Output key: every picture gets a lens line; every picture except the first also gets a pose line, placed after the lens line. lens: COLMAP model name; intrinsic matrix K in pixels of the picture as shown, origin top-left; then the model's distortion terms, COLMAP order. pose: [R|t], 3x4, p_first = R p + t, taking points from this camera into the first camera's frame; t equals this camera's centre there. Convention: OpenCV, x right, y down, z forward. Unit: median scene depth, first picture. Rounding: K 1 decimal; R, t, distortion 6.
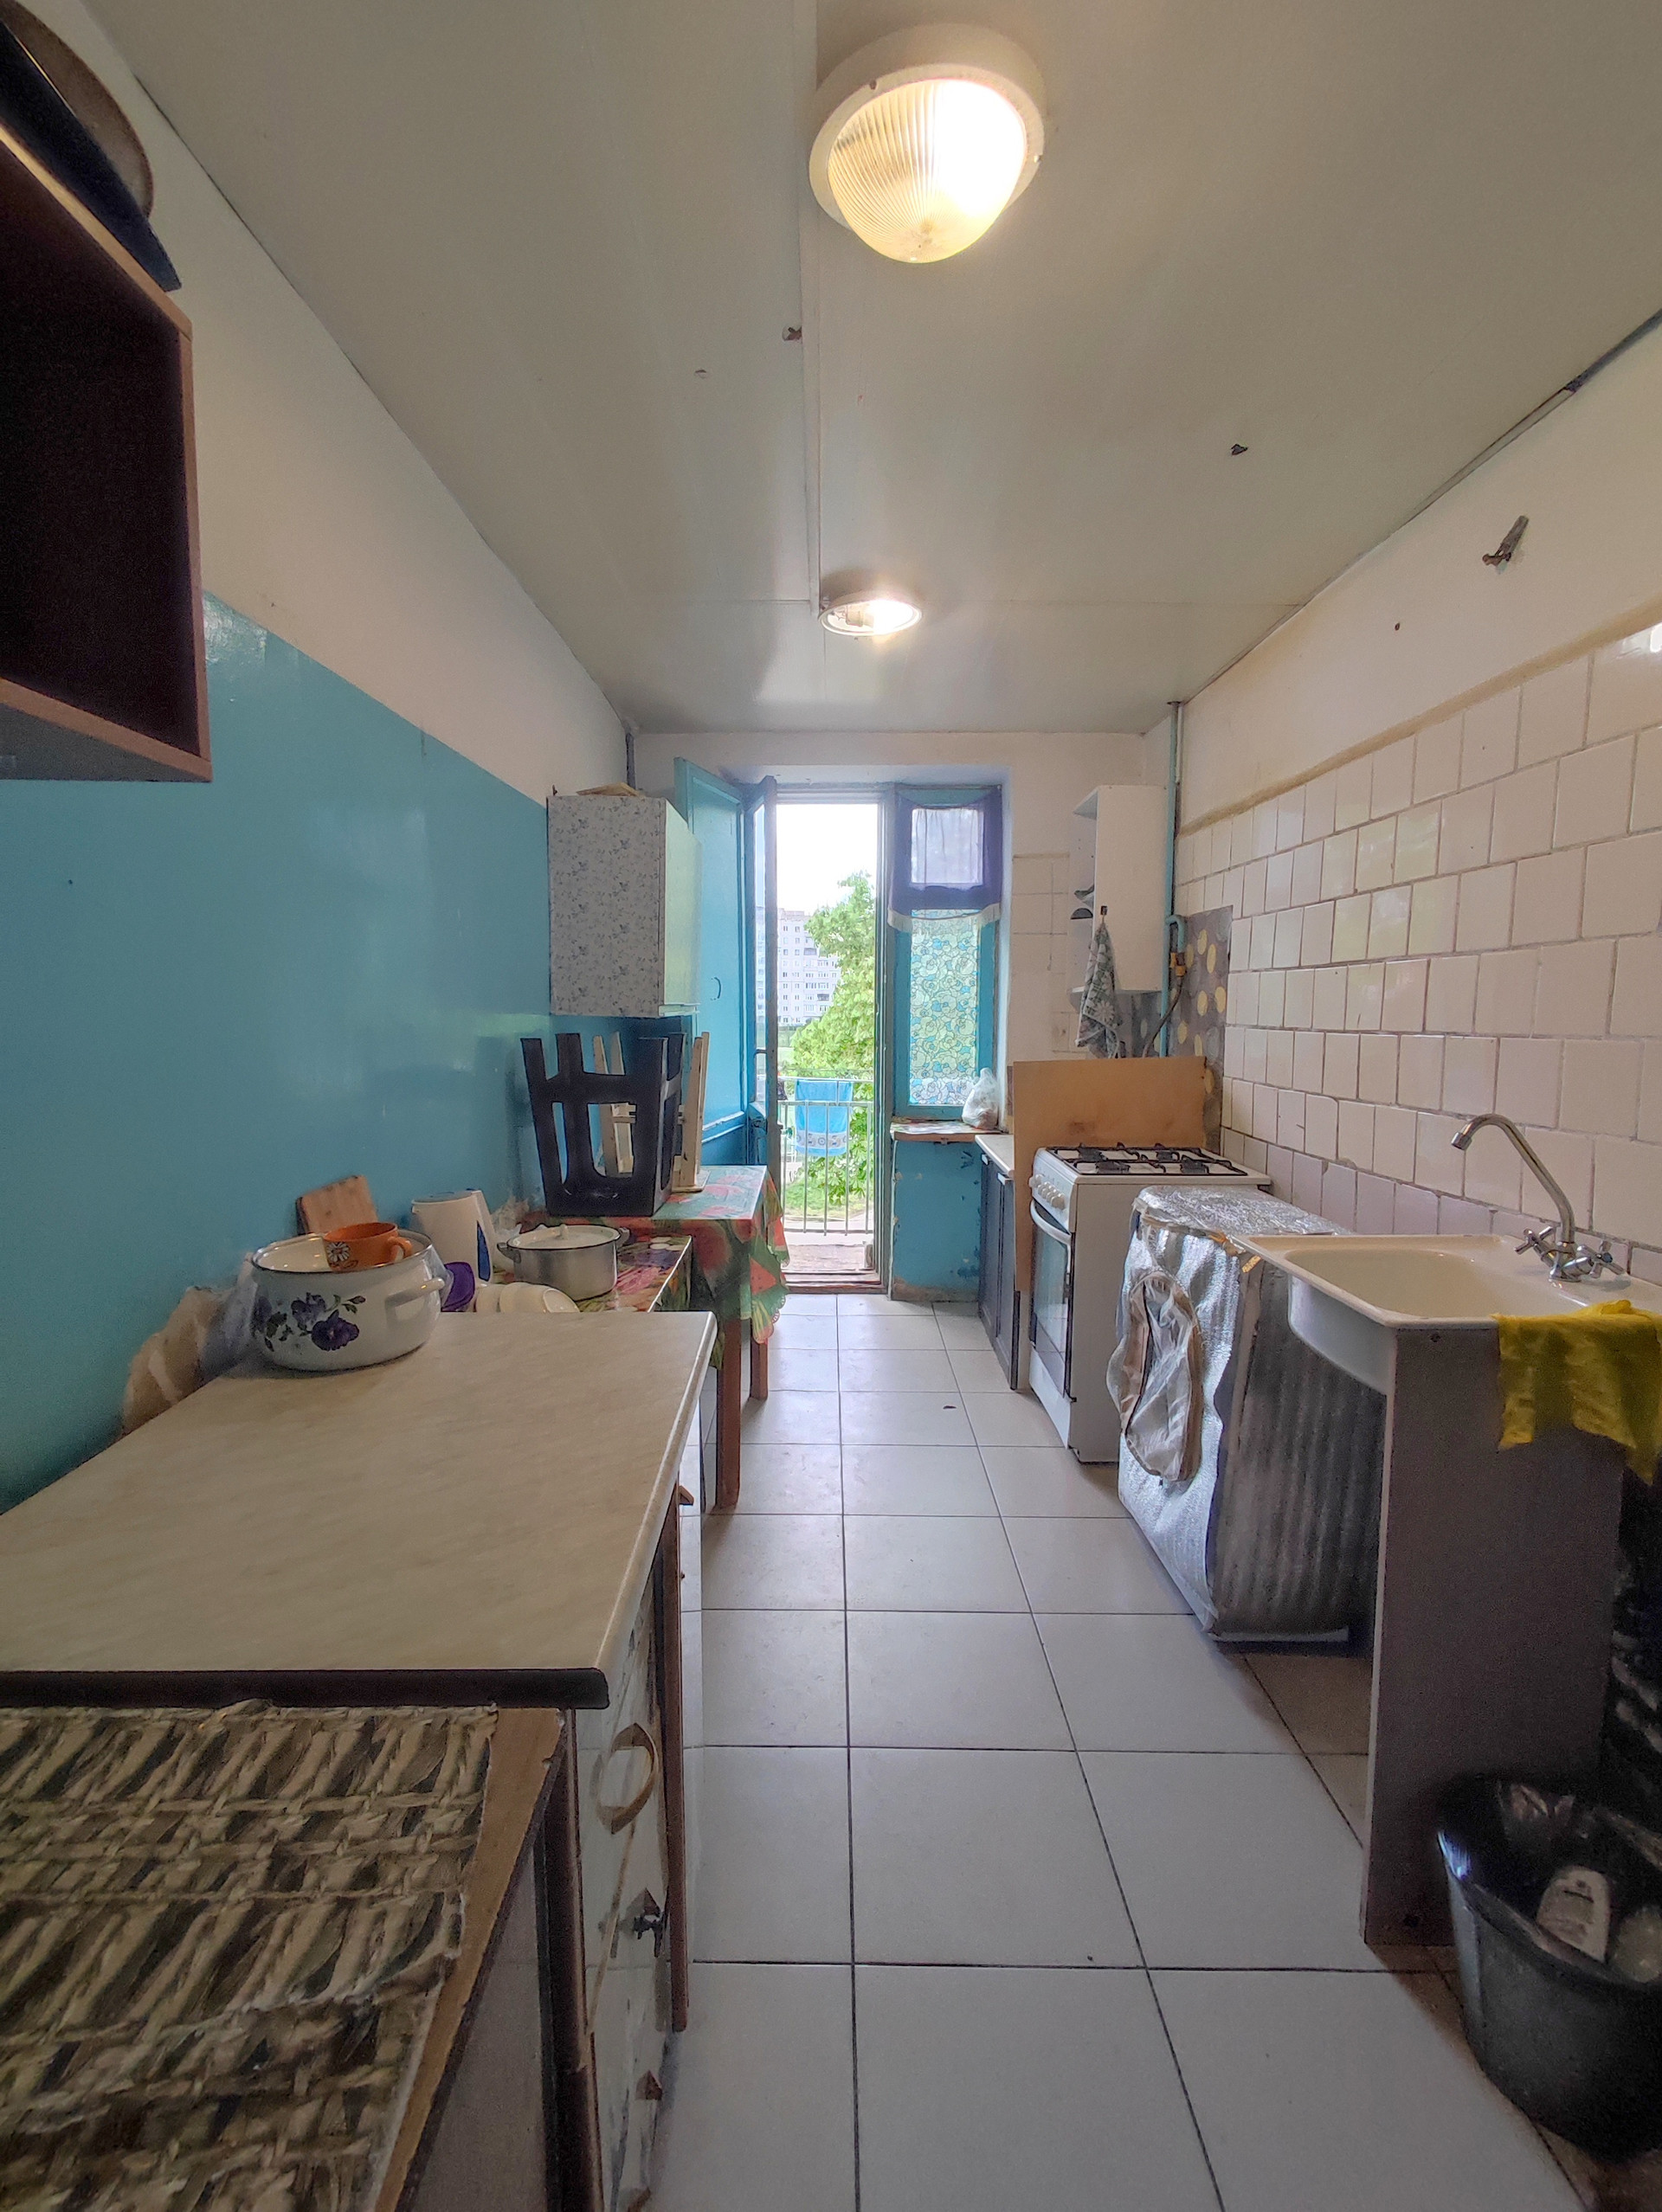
lens RADIAL K [[1004.0, 0, 825.7], [0, 1004.0, 1108.5], [0, 0, 1]] dist [-0.003041, -0.002198]
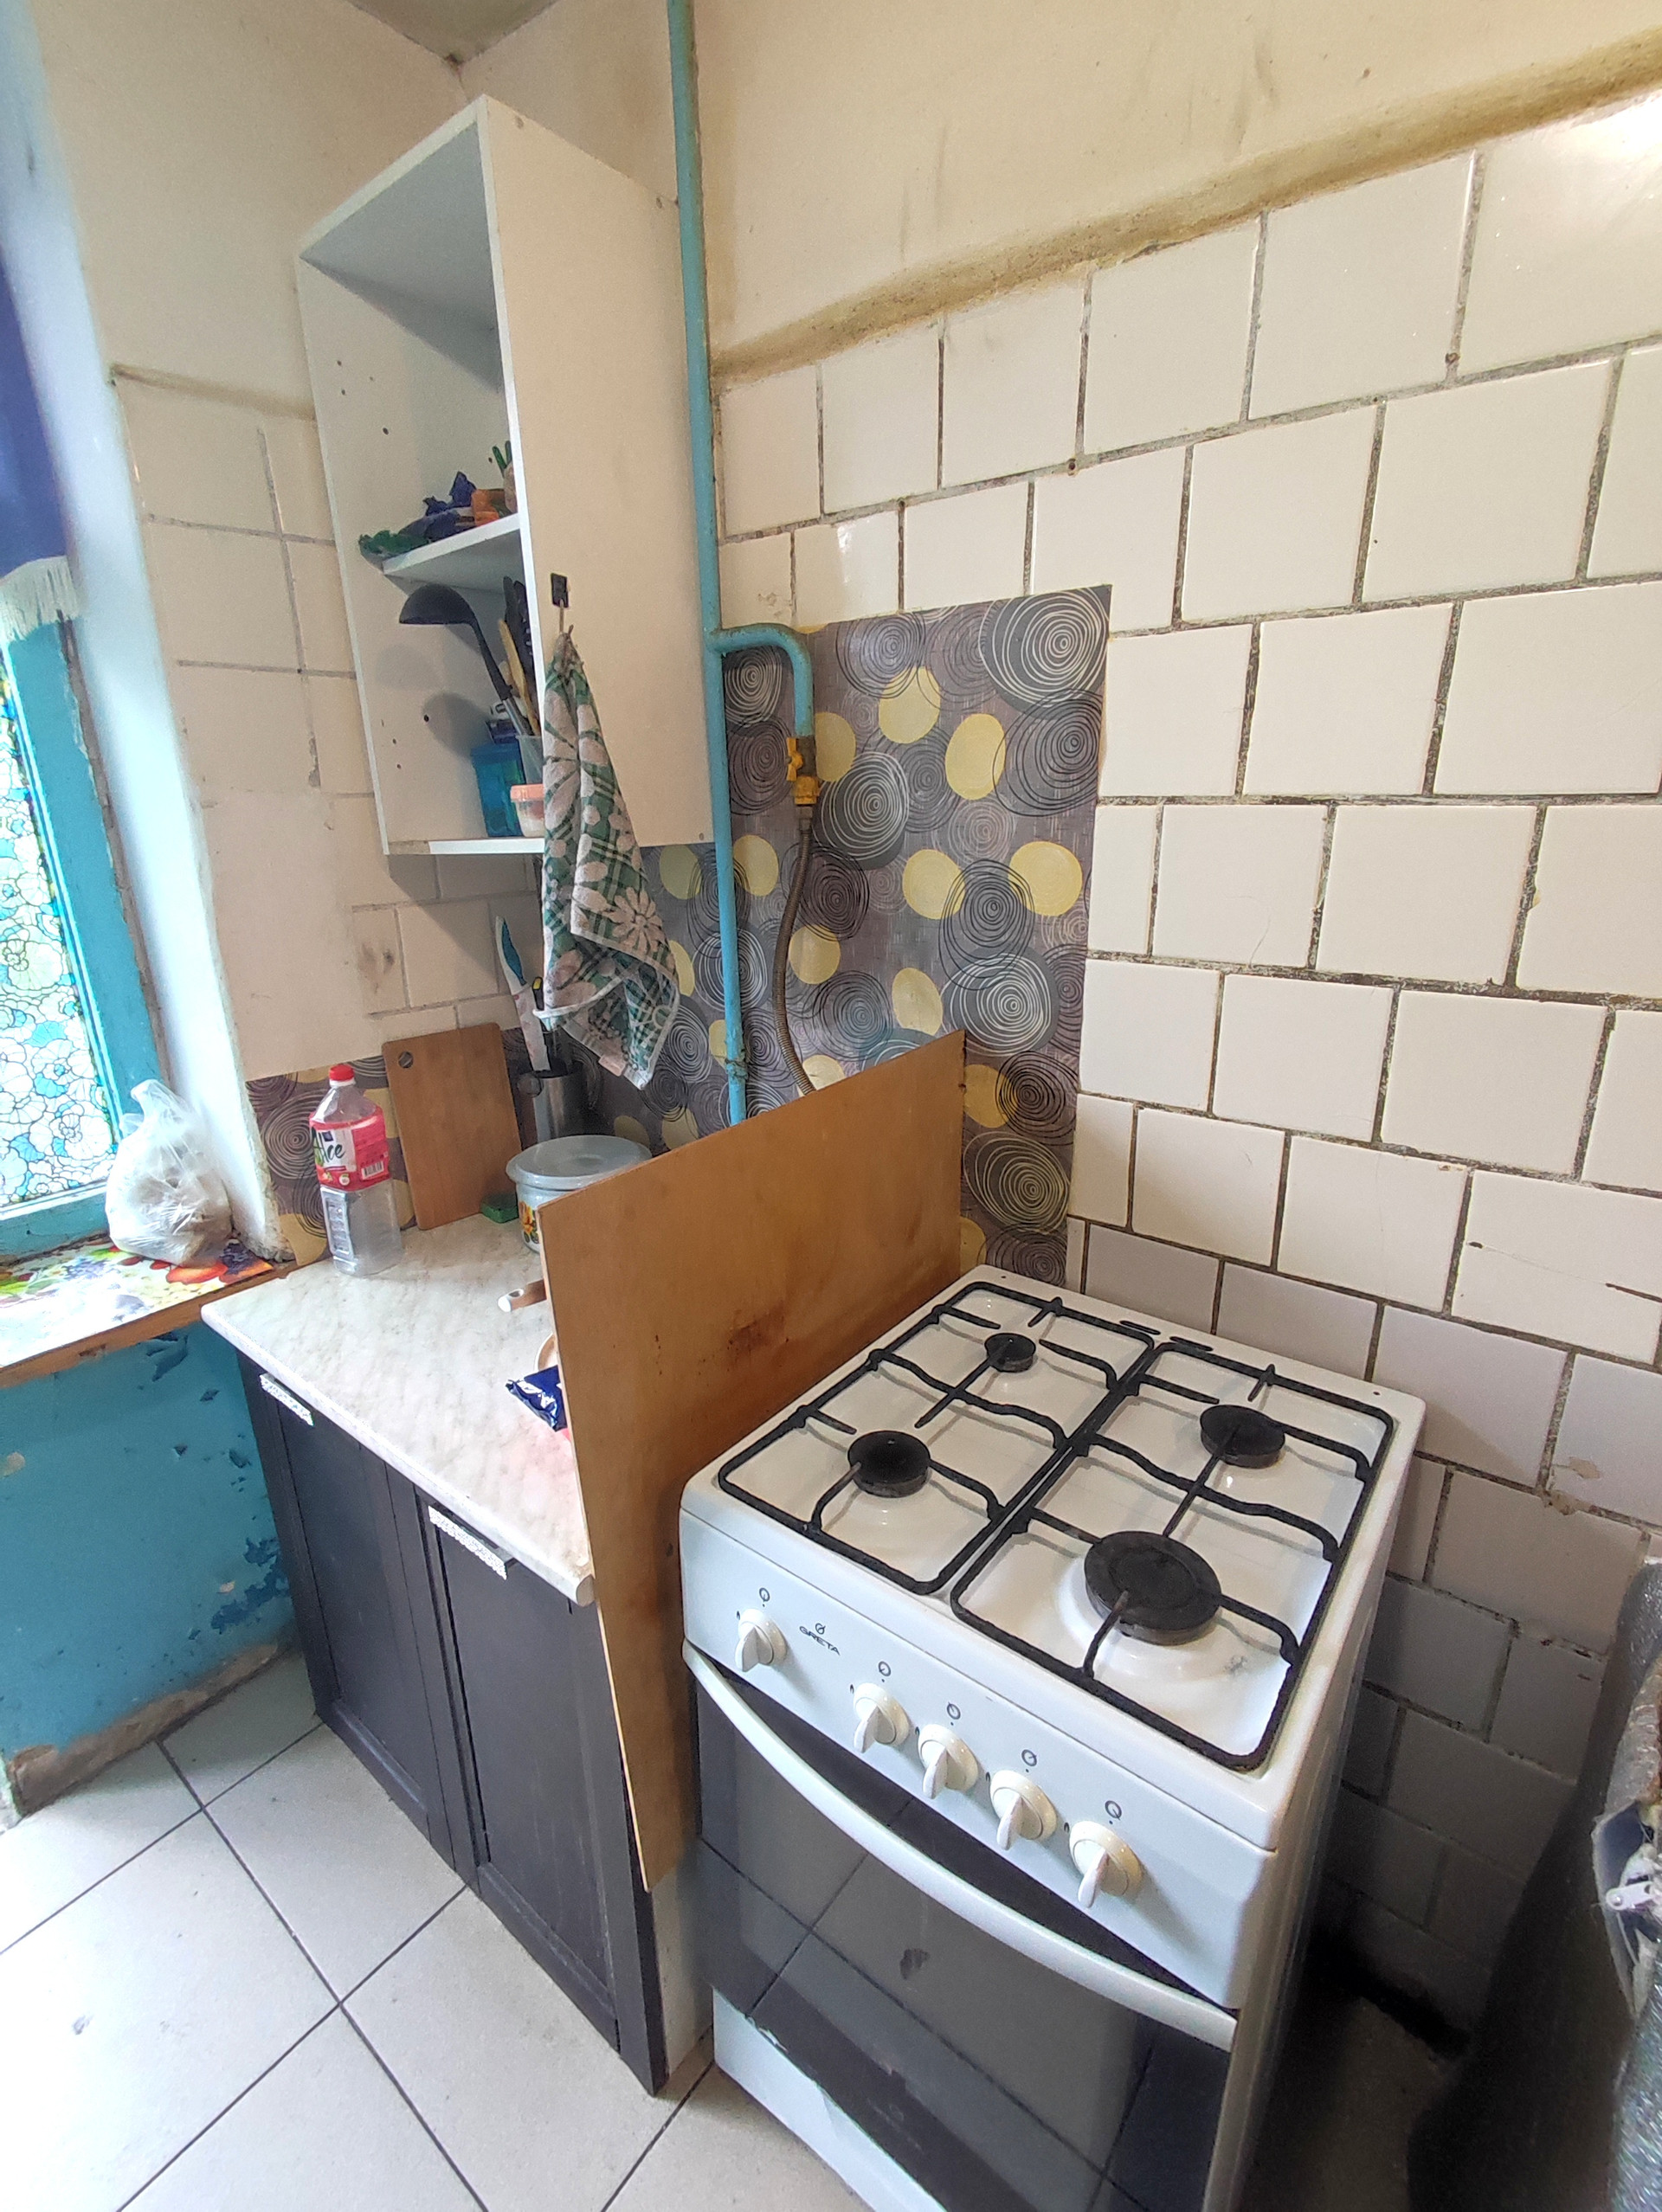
lens RADIAL K [[1004.0, 0, 819.4], [0, 1004.0, 1115.7], [0, 0, 1]] dist [-0.003041, -0.002198]
pose [[0.619853, -0.257929, 0.741117, 0.050404], [0.105961, 0.963299, 0.246632, -0.103360], [-0.777531, -0.074346, 0.624435, 0.696457]]
